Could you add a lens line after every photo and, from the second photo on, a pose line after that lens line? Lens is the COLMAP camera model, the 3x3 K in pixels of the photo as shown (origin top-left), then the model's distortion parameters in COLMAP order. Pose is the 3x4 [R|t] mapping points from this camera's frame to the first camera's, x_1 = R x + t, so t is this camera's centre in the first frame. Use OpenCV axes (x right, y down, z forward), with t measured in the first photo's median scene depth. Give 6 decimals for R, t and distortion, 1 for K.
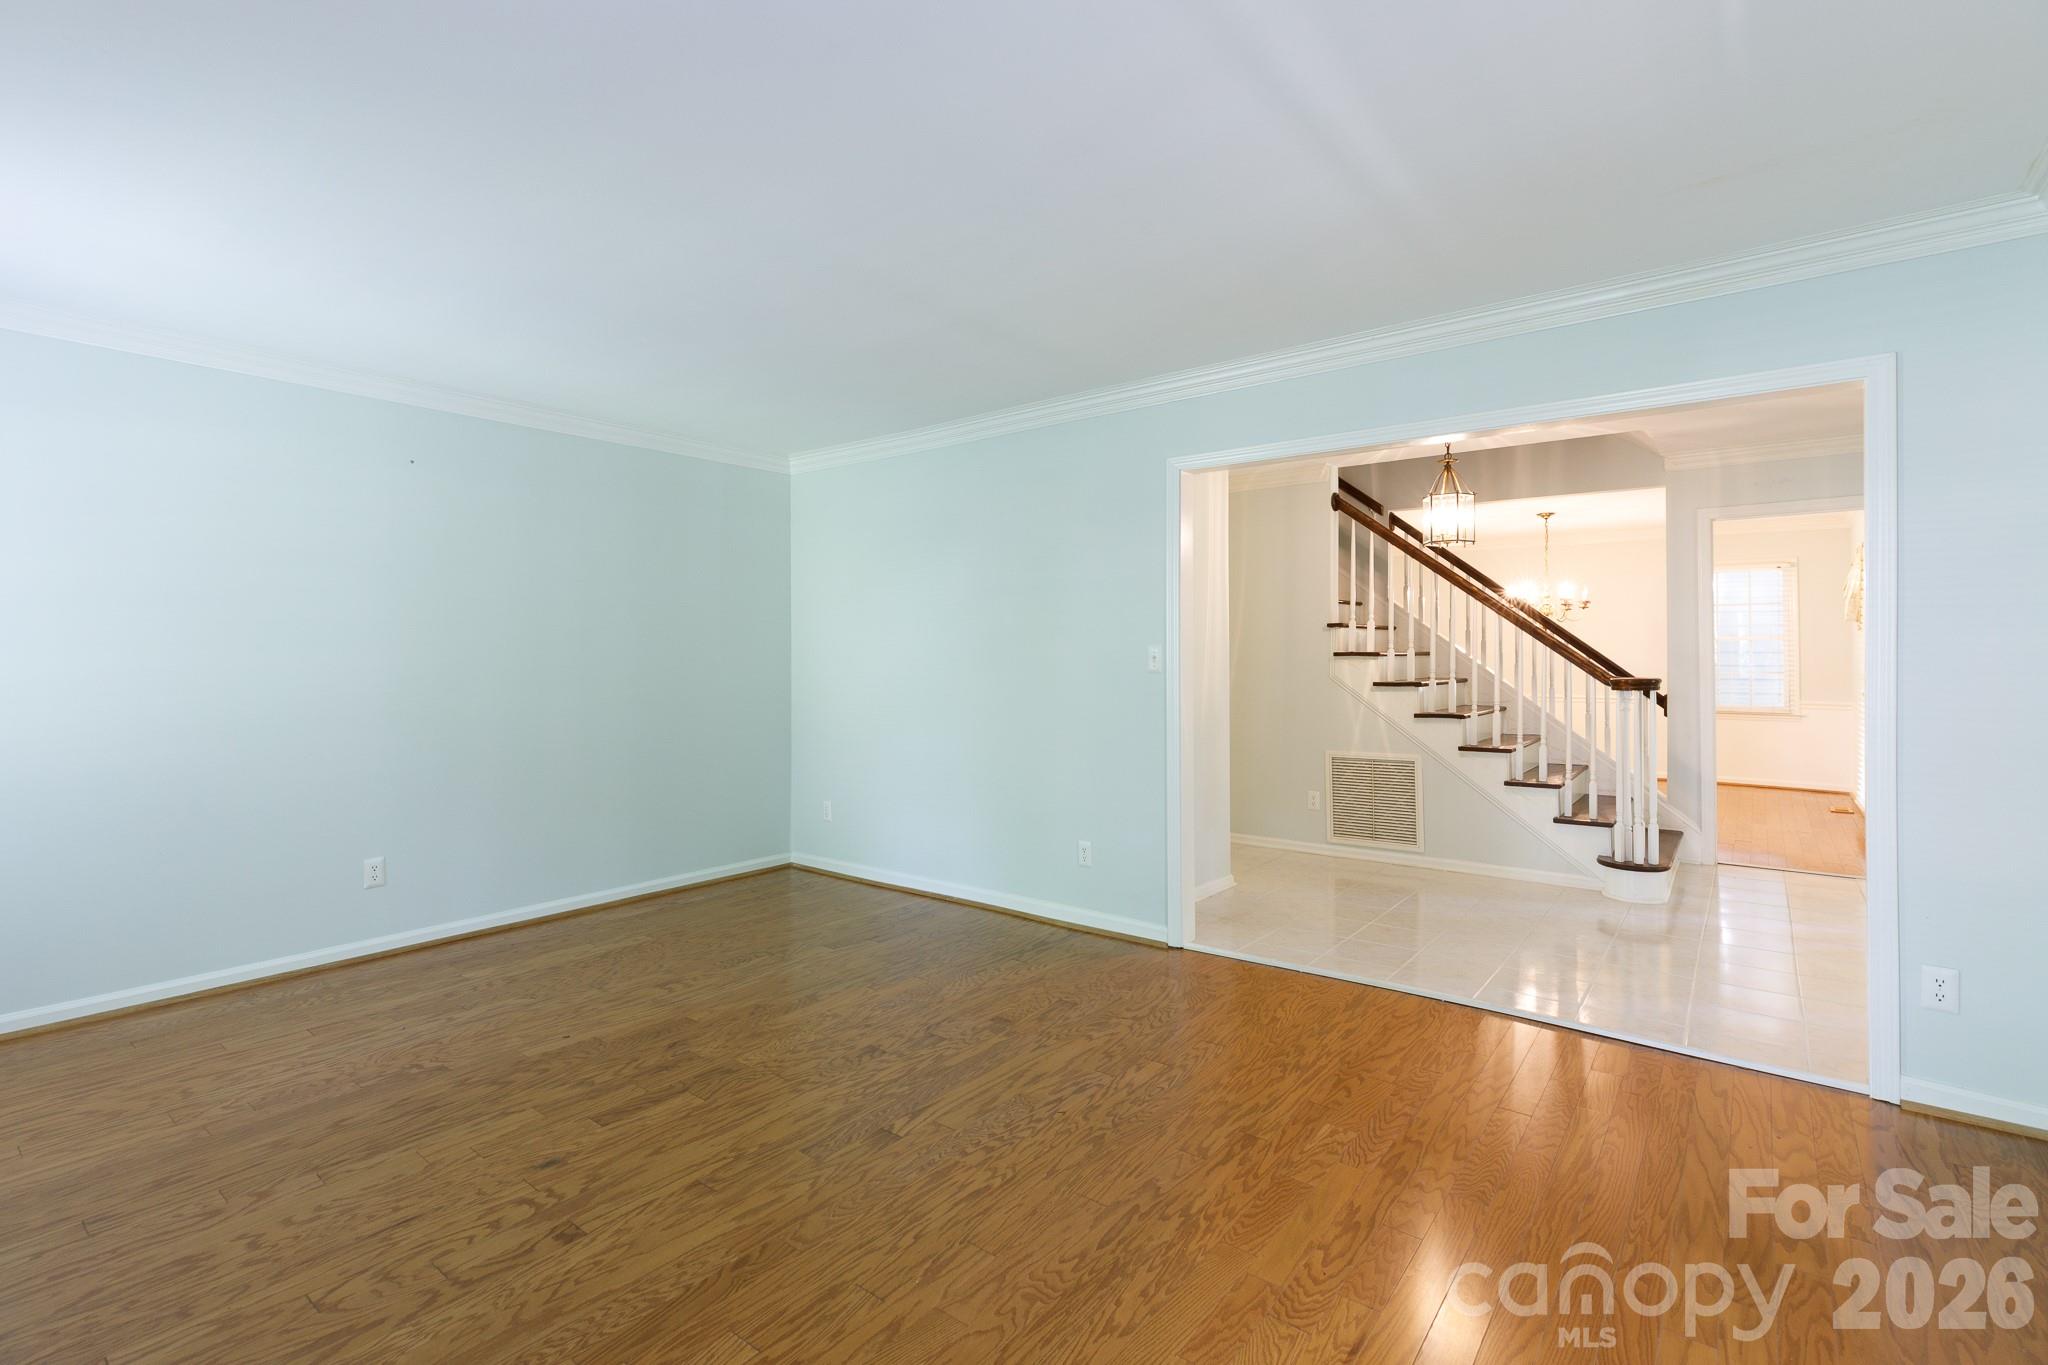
lens RADIAL K [[930.4, 0, 1011.9], [0, 930.4, 634.3], [0, 0, 1]] dist [0.004460, 0.000469]
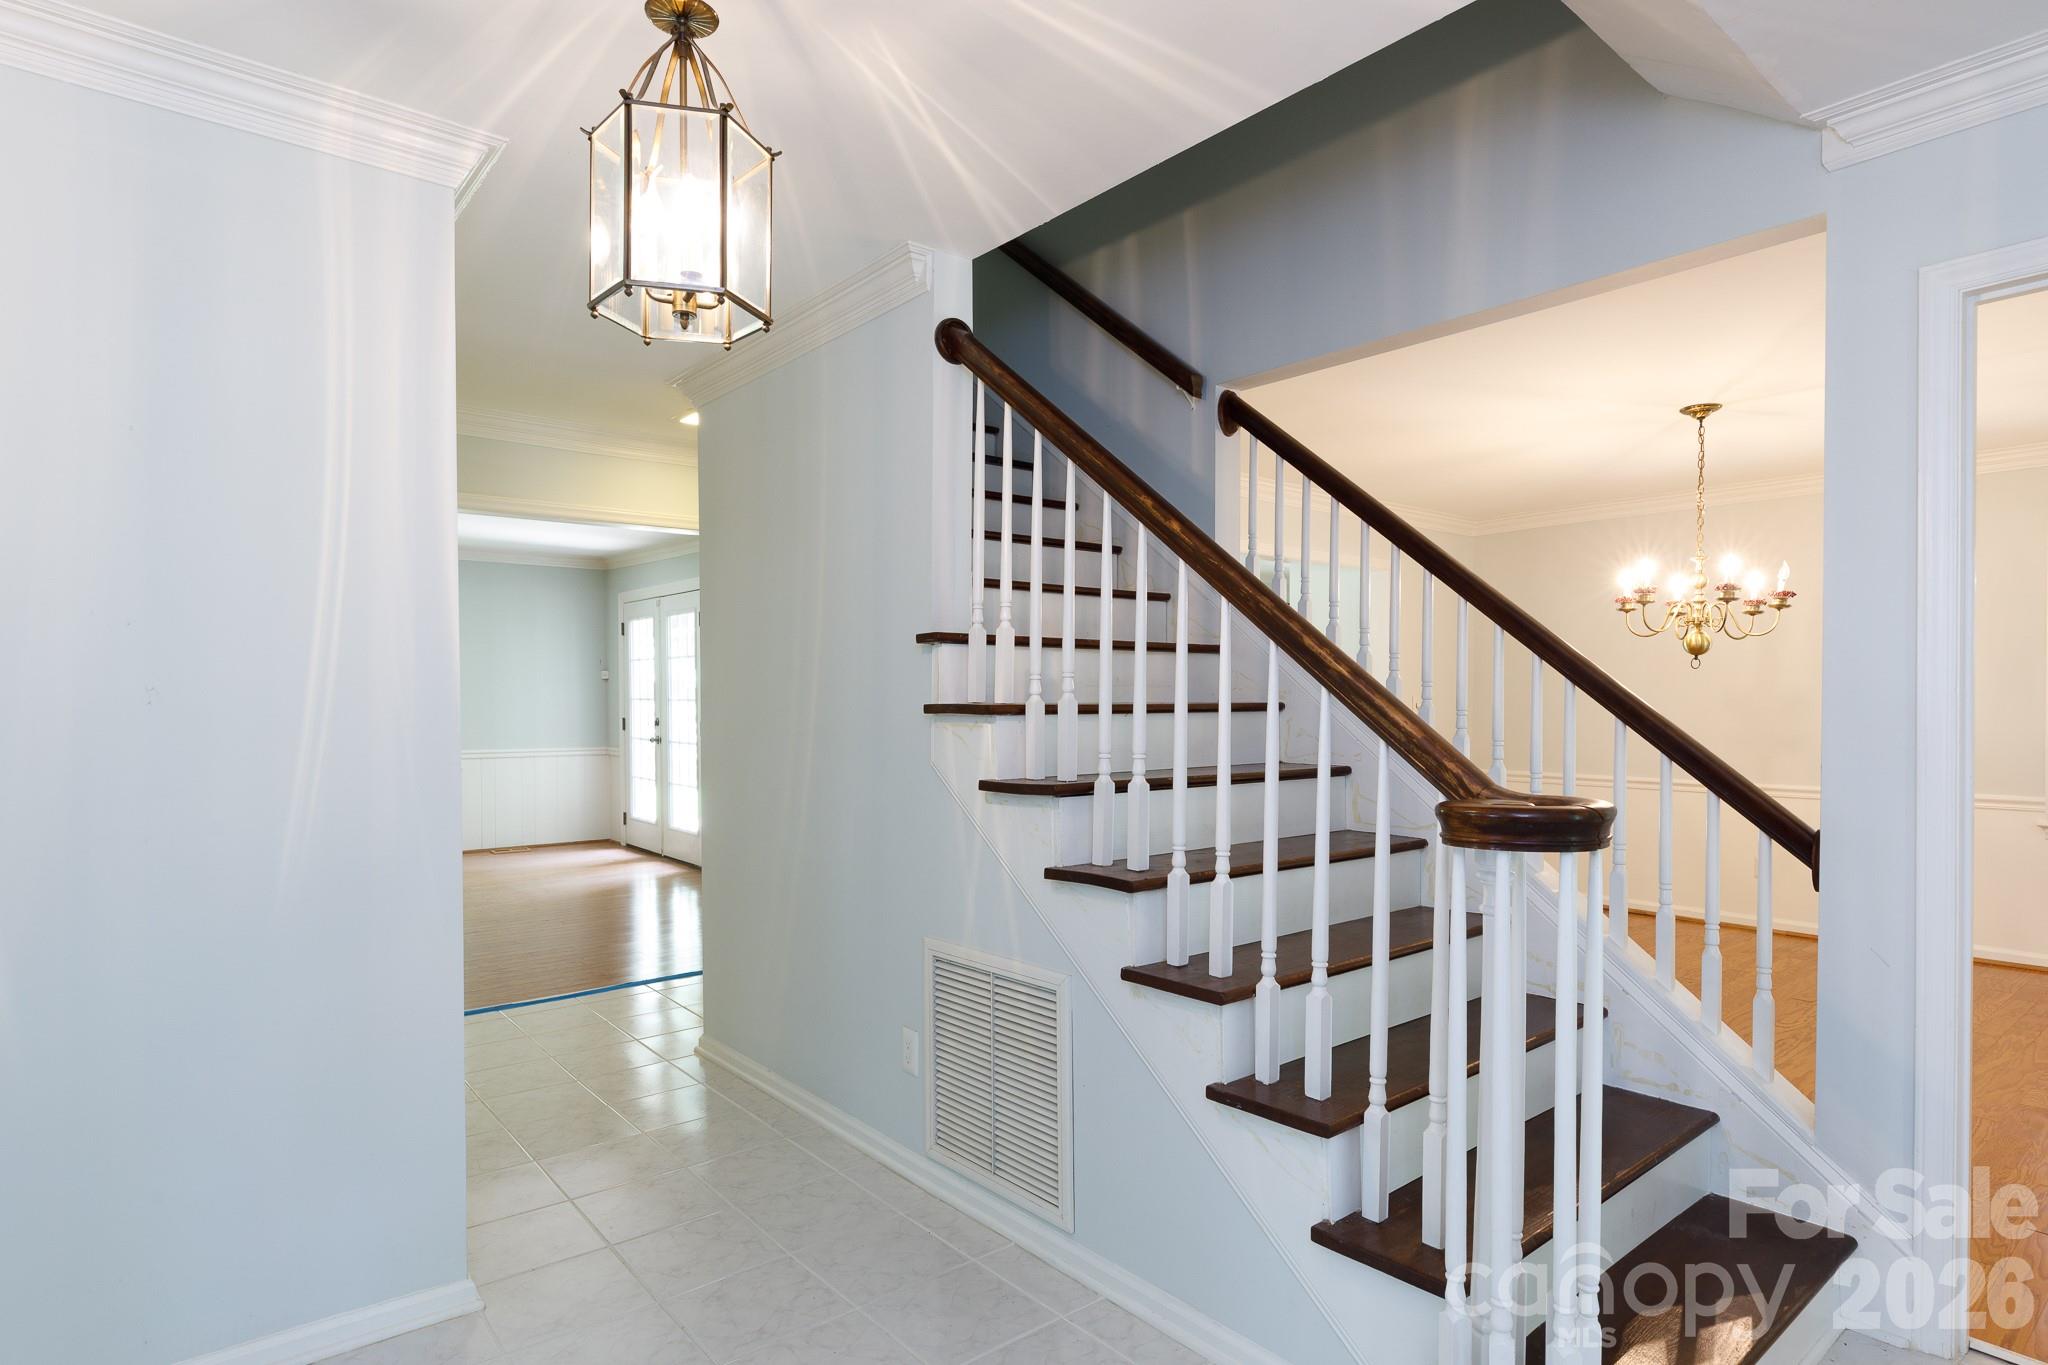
lens RADIAL K [[1083.2, 0, 1037.2], [0, 1083.2, 700.7], [0, 0, 1]] dist [0.000777, 0.002950]
pose [[0.978938, 0.003818, -0.204123, 0.495532], [0.000957, 0.999728, 0.023286, 0.006787], [0.204157, -0.022990, 0.978668, 0.545777]]
